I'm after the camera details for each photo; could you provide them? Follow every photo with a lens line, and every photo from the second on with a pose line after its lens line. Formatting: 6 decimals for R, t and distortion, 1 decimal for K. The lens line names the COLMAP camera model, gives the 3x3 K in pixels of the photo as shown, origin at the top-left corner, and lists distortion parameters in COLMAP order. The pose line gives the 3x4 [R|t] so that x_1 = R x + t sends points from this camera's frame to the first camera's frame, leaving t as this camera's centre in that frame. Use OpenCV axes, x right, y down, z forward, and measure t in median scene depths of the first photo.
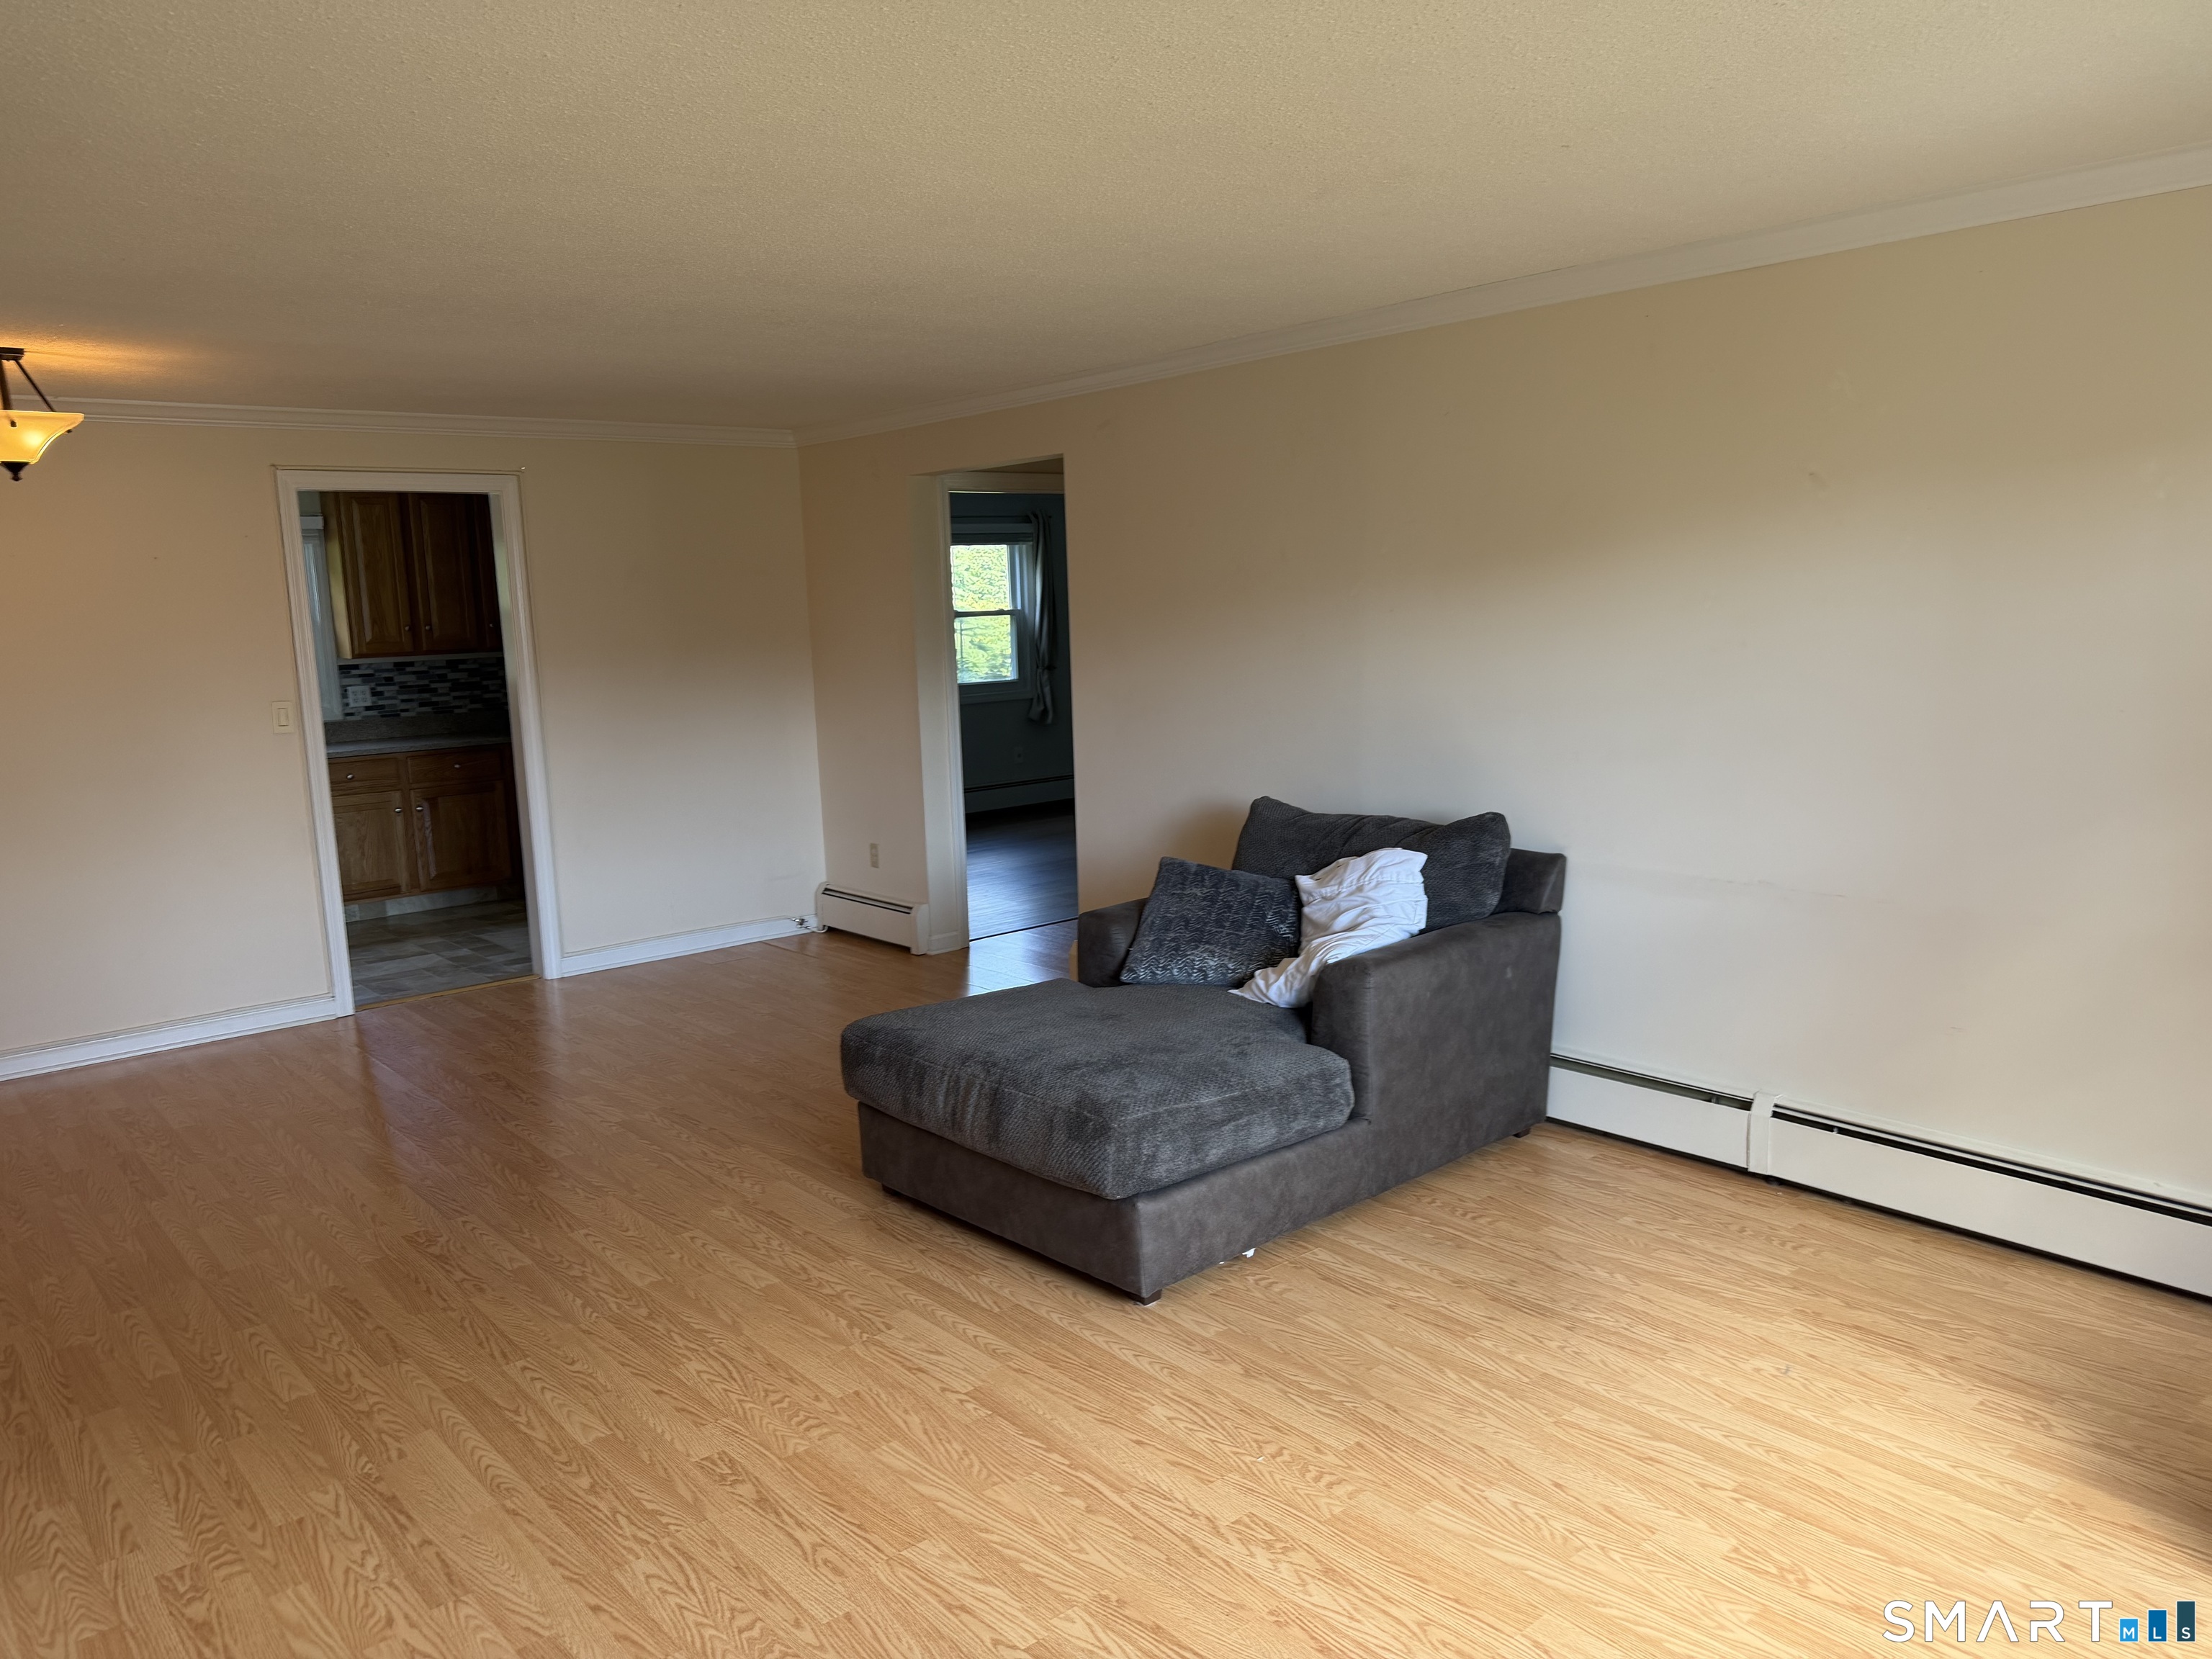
lens RADIAL K [[1544.0, 0, 1093.6], [0, 1544.0, 835.4], [0, 0, 1]] dist [0.021466, -0.029591]
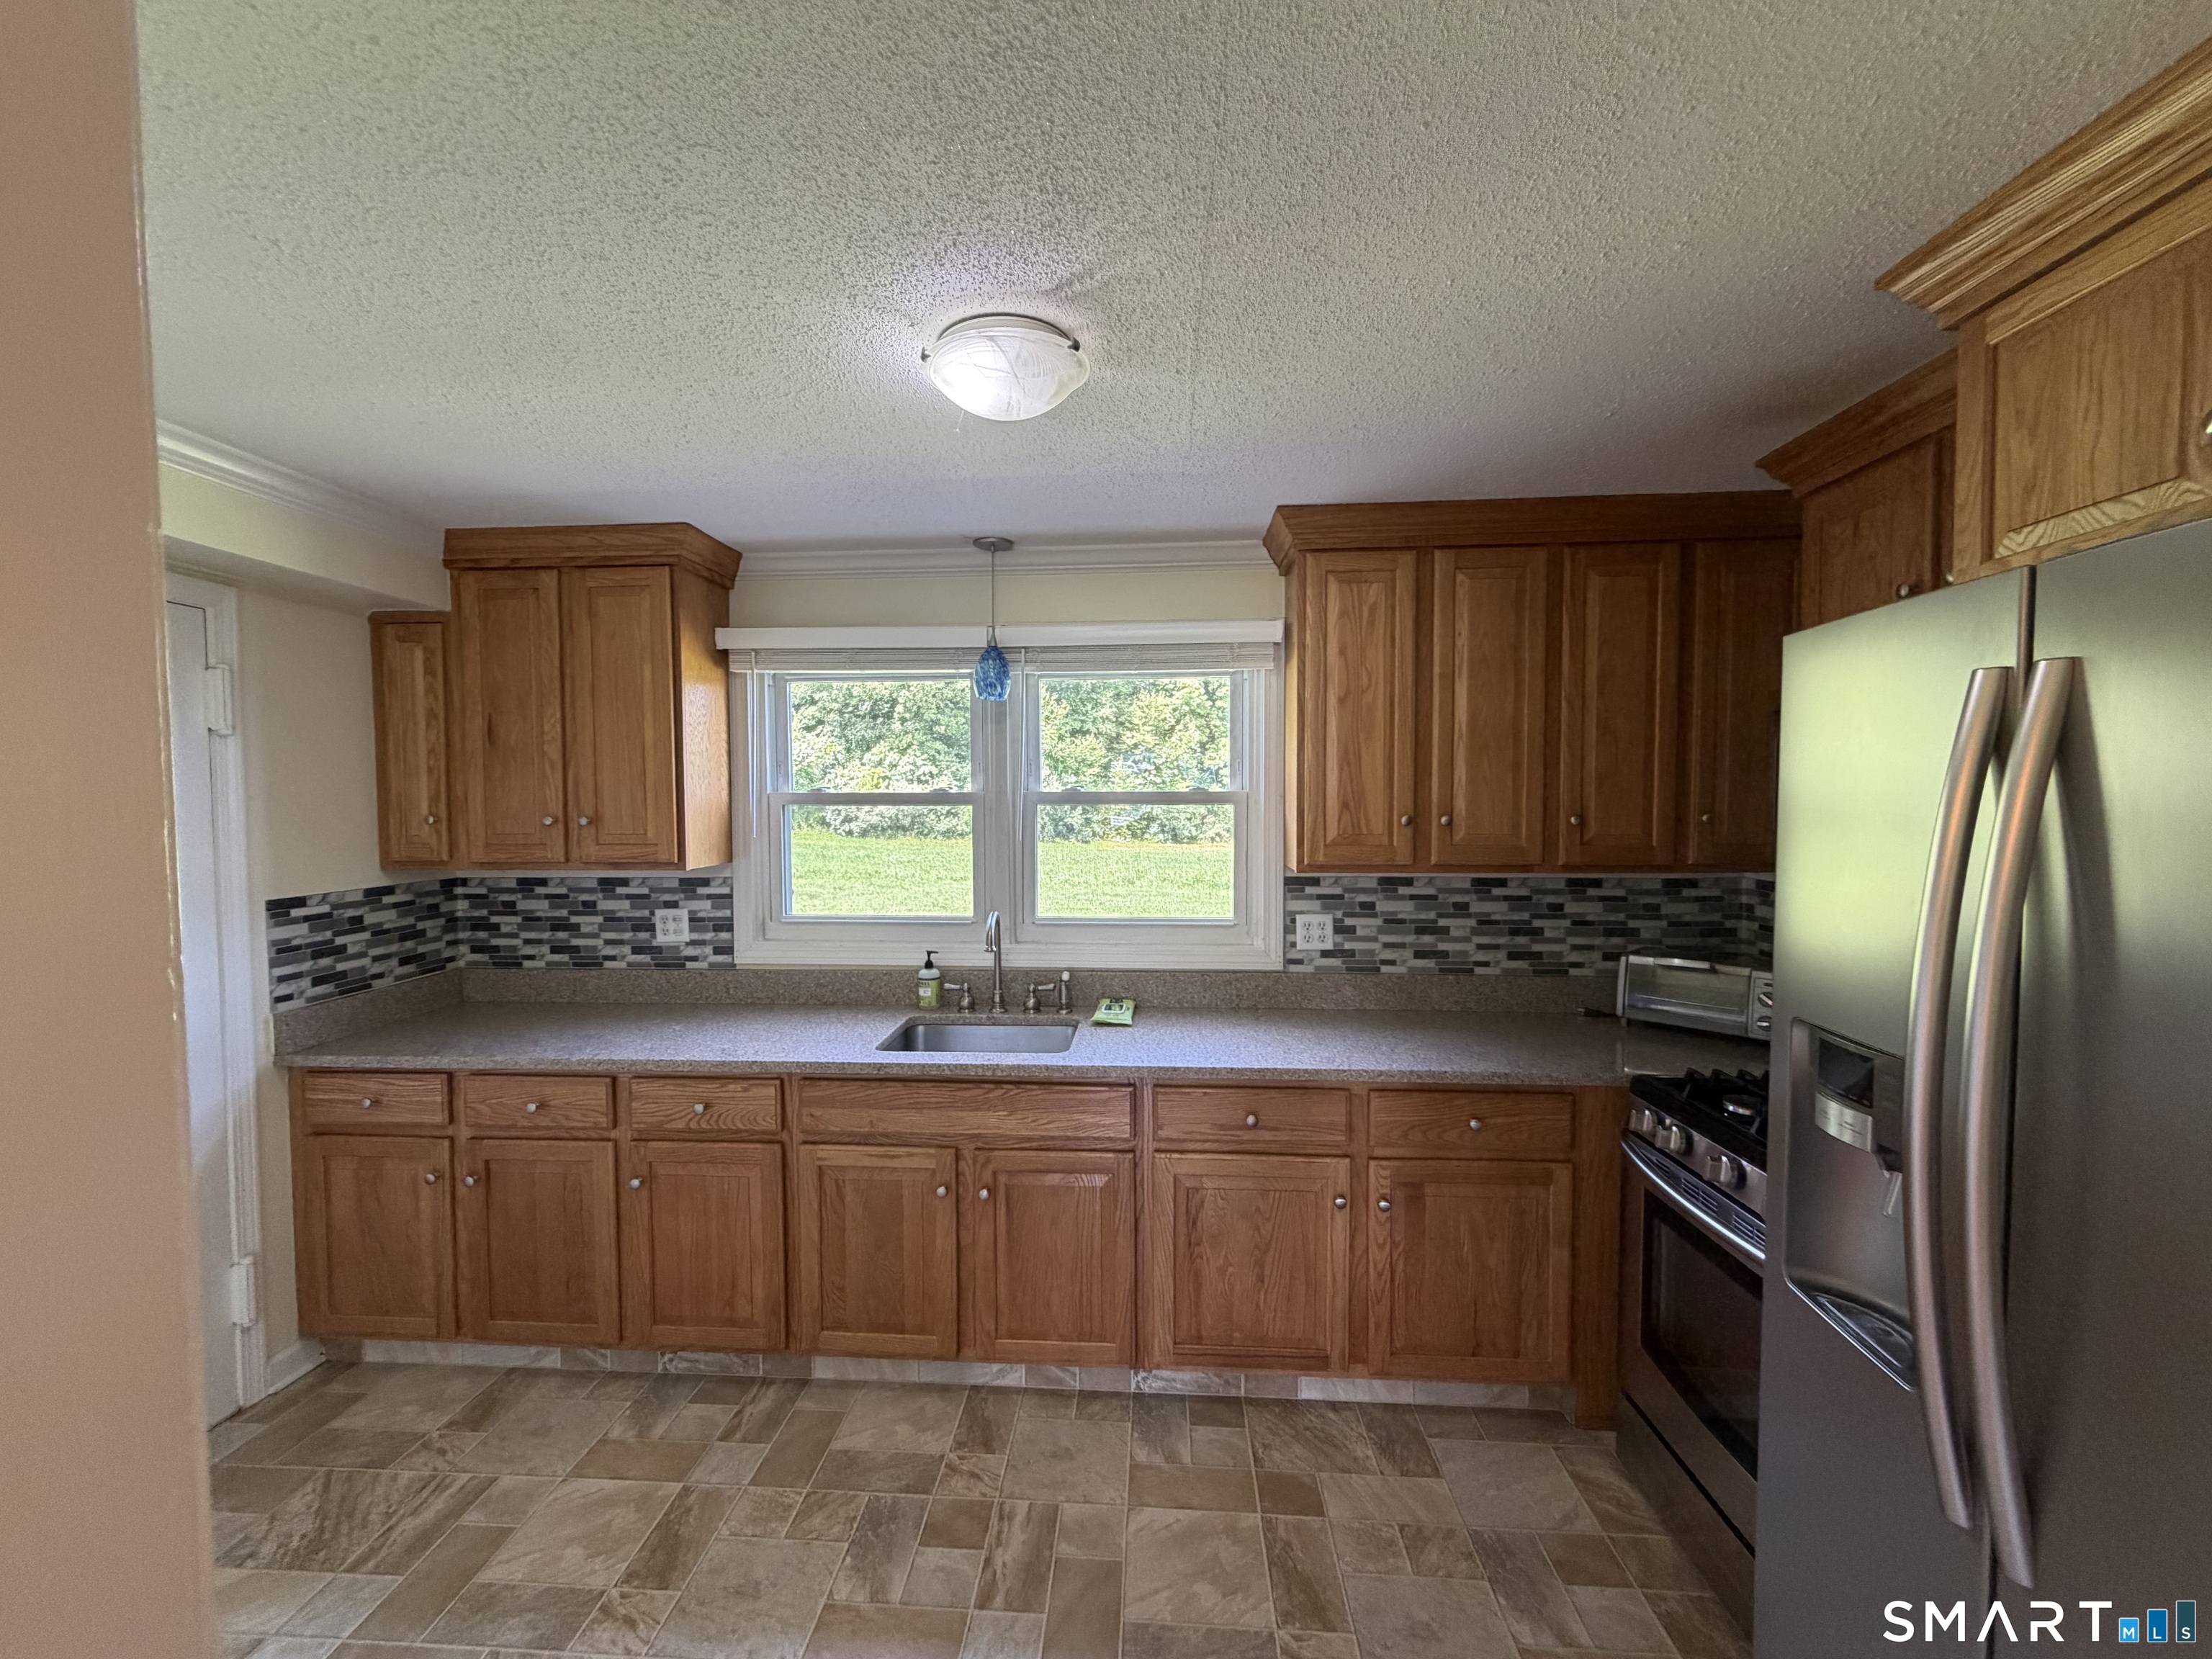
lens RADIAL K [[890.8, 0, 1085.5], [0, 890.8, 831.5], [0, 0, 1]] dist [-0.000765, 0.000972]
pose [[0.703975, 0.055648, -0.708041, -0.304802], [-0.129031, 0.990356, -0.050454, -0.100094], [0.698406, 0.126878, 0.704366, 0.710289]]
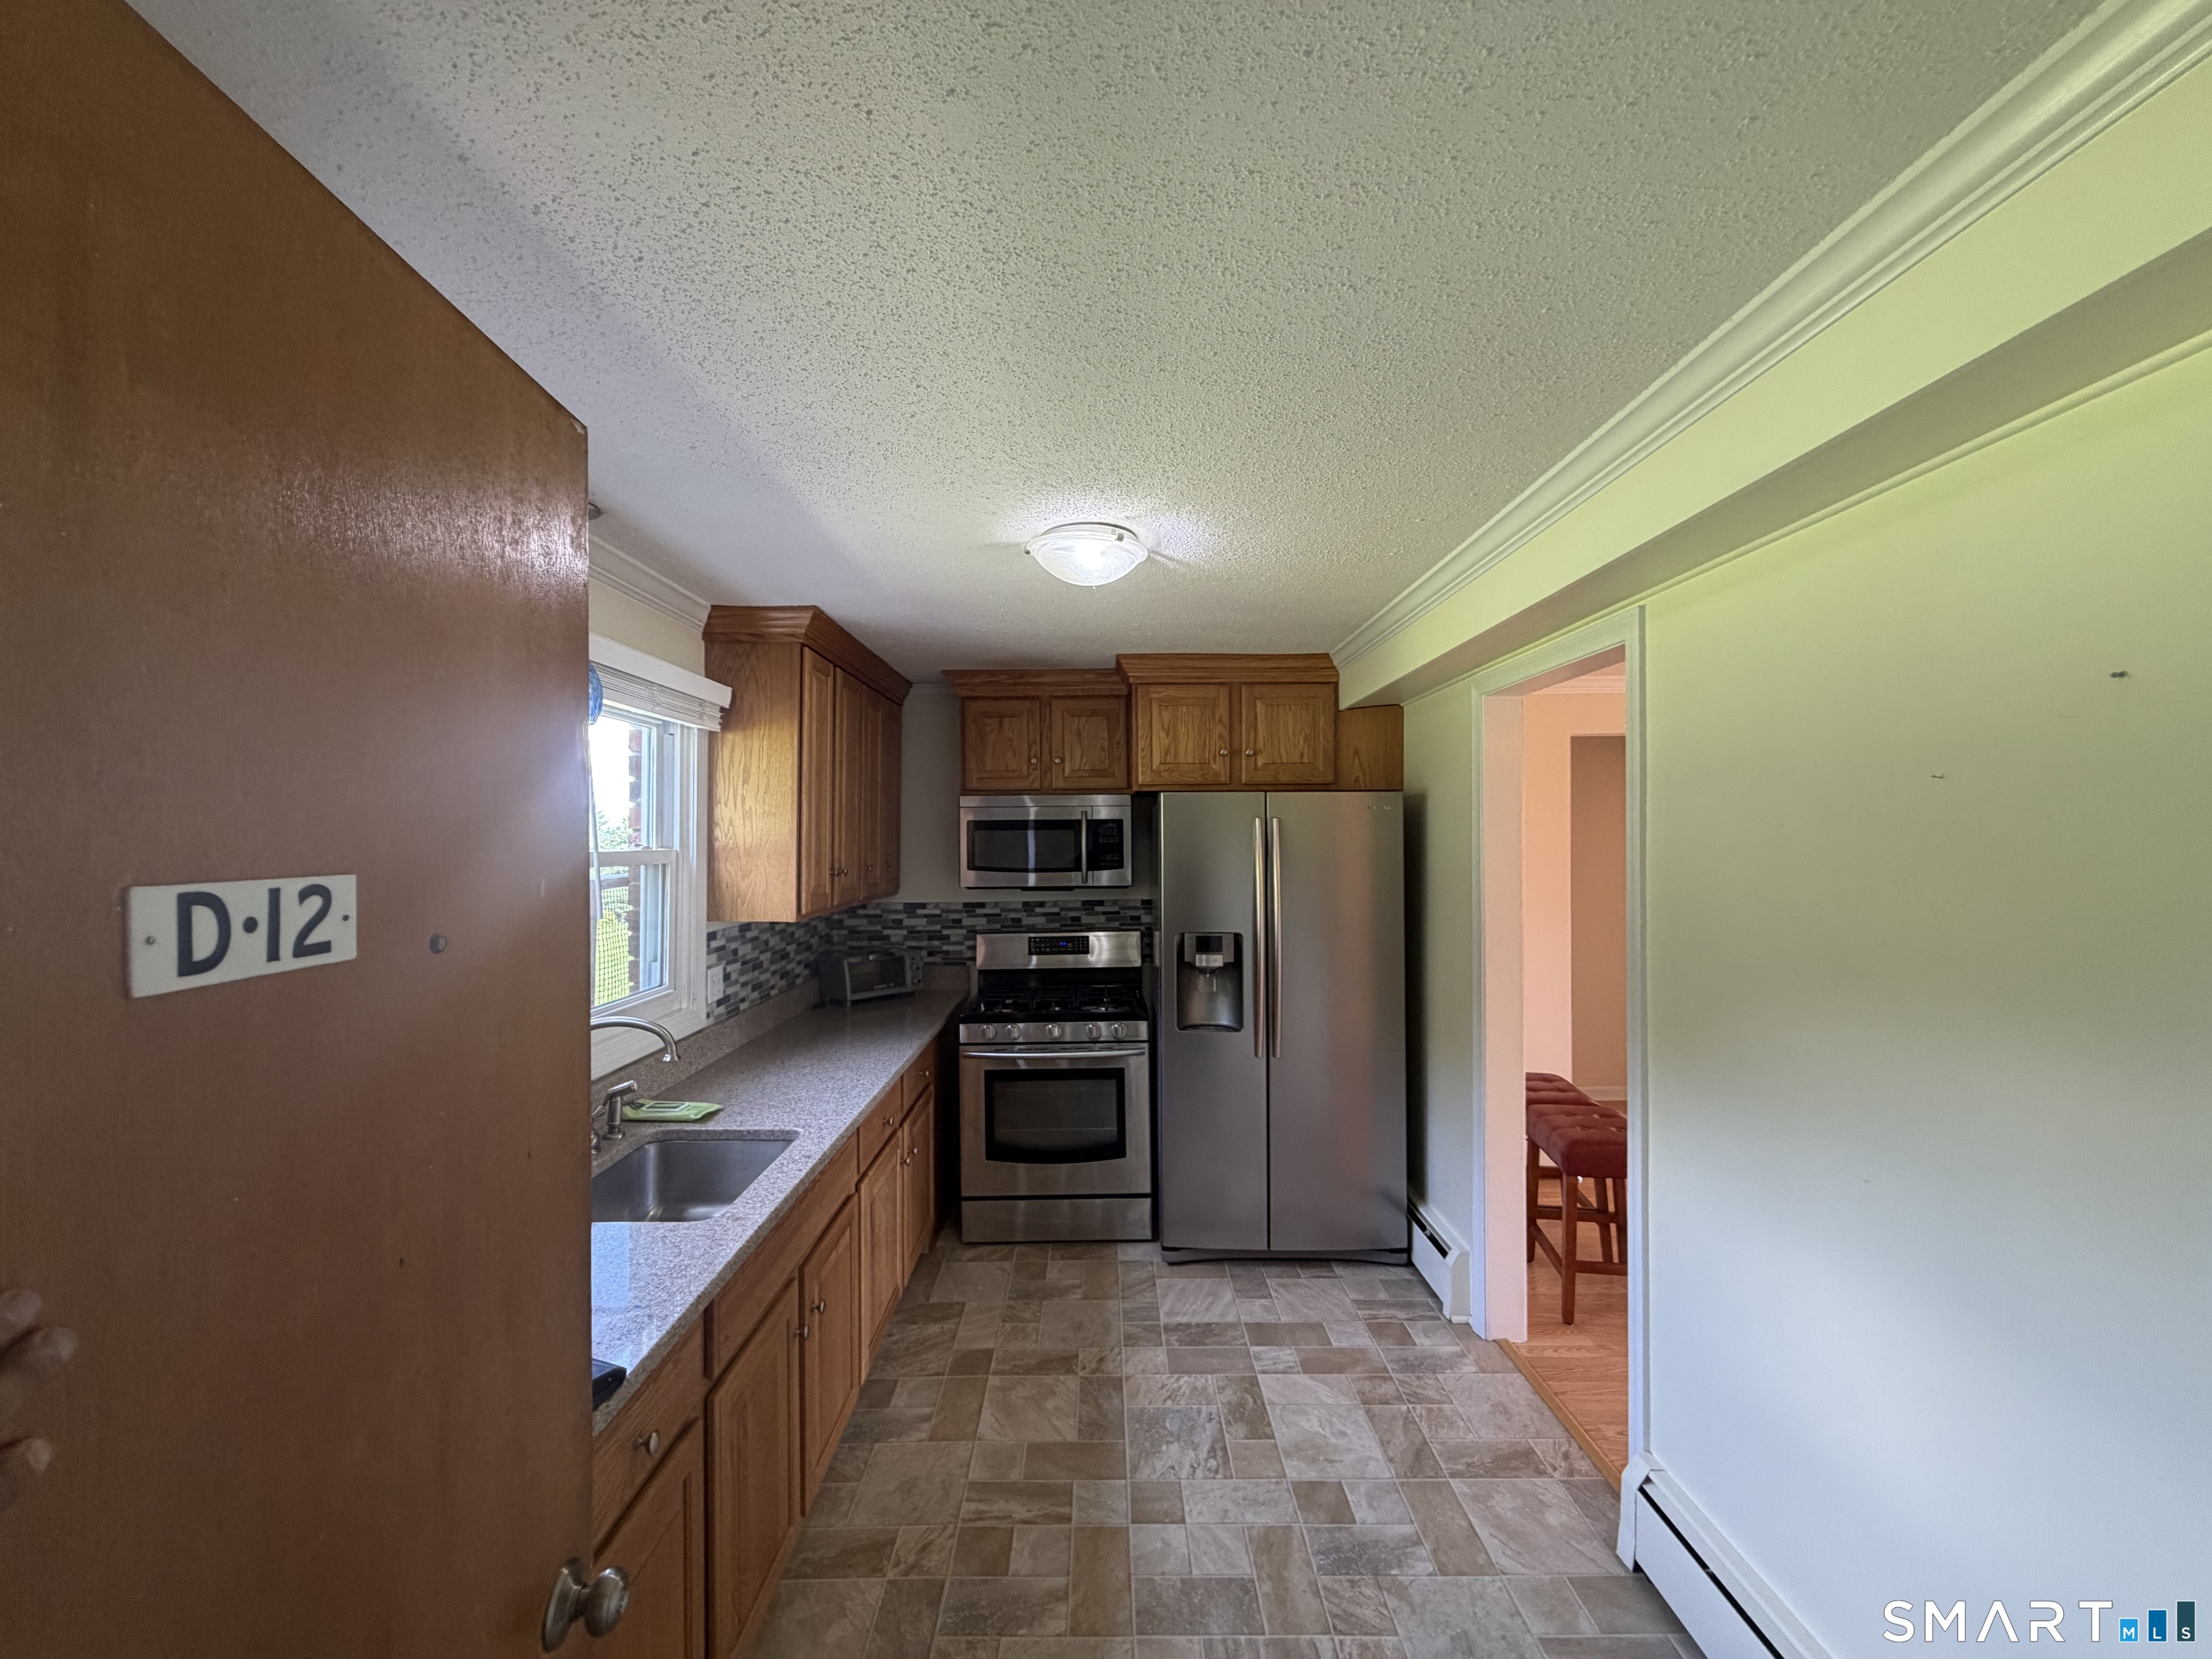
lens RADIAL K [[890.8, 0, 1111.7], [0, 890.8, 828.9], [0, 0, 1]] dist [-0.000765, 0.000972]
pose [[0.641719, 0.038663, 0.765965, -0.647176], [0.105546, 0.984774, -0.138133, -0.086055], [-0.759643, 0.169487, 0.627867, 0.661793]]
